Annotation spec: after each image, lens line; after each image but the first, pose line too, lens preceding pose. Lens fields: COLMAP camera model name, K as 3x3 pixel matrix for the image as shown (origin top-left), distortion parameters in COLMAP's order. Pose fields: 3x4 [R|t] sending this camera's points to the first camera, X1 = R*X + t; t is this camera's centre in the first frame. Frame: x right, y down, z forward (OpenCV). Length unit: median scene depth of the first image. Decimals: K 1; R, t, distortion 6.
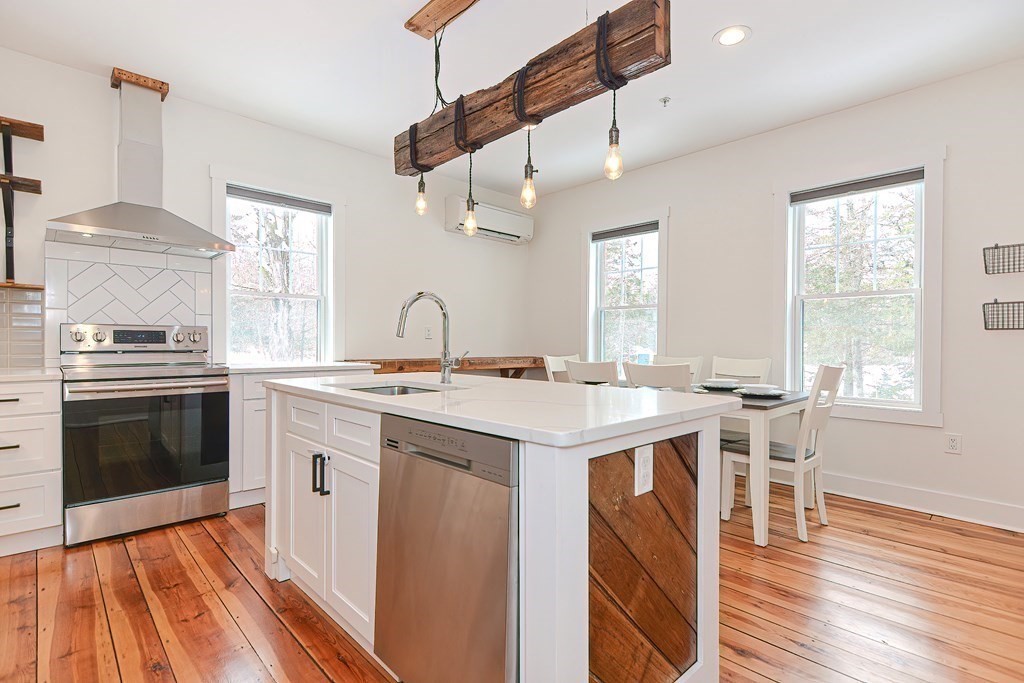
lens RADIAL K [[497.0, 0, 530.9], [0, 497.0, 345.4], [0, 0, 1]] dist [0.010354, -0.006020]
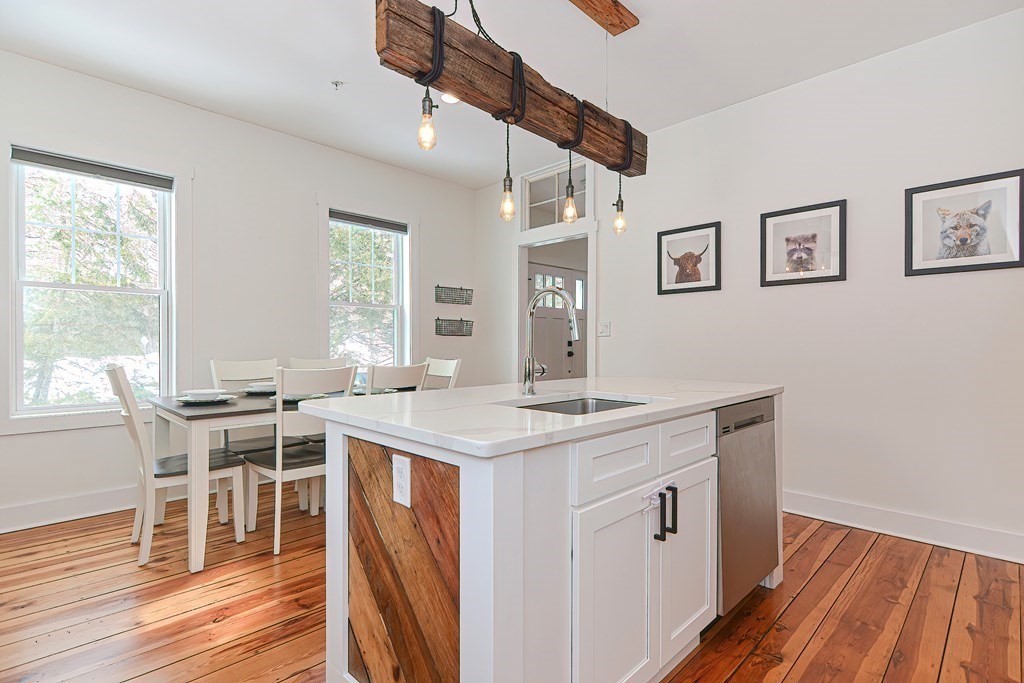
lens RADIAL K [[497.0, 0, 512.8], [0, 497.0, 340.4], [0, 0, 1]] dist [0.010354, -0.006020]
pose [[-0.012973, 0.004275, 0.999907, -0.752310], [0.001376, 0.999990, -0.004257, -0.008999], [-0.999915, 0.001321, -0.012979, 0.776233]]
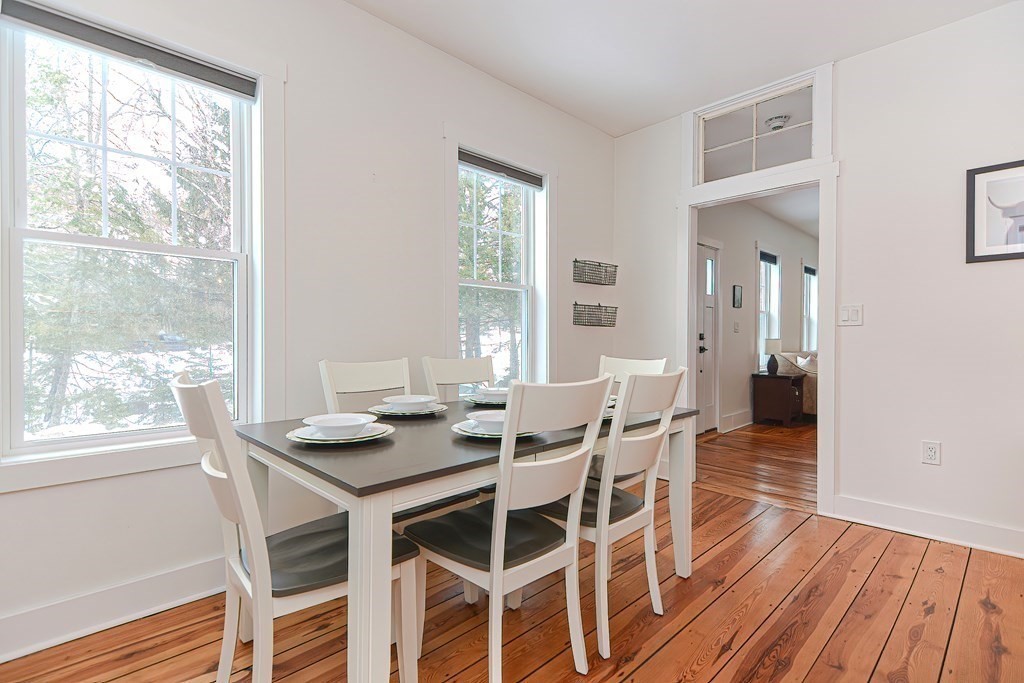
lens RADIAL K [[497.0, 0, 514.6], [0, 497.0, 340.7], [0, 0, 1]] dist [0.010354, -0.006020]
pose [[0.001095, -0.012005, 0.999927, -0.343496], [0.003163, 0.999923, 0.012002, -0.010749], [-0.999994, 0.003149, 0.001133, 1.165185]]
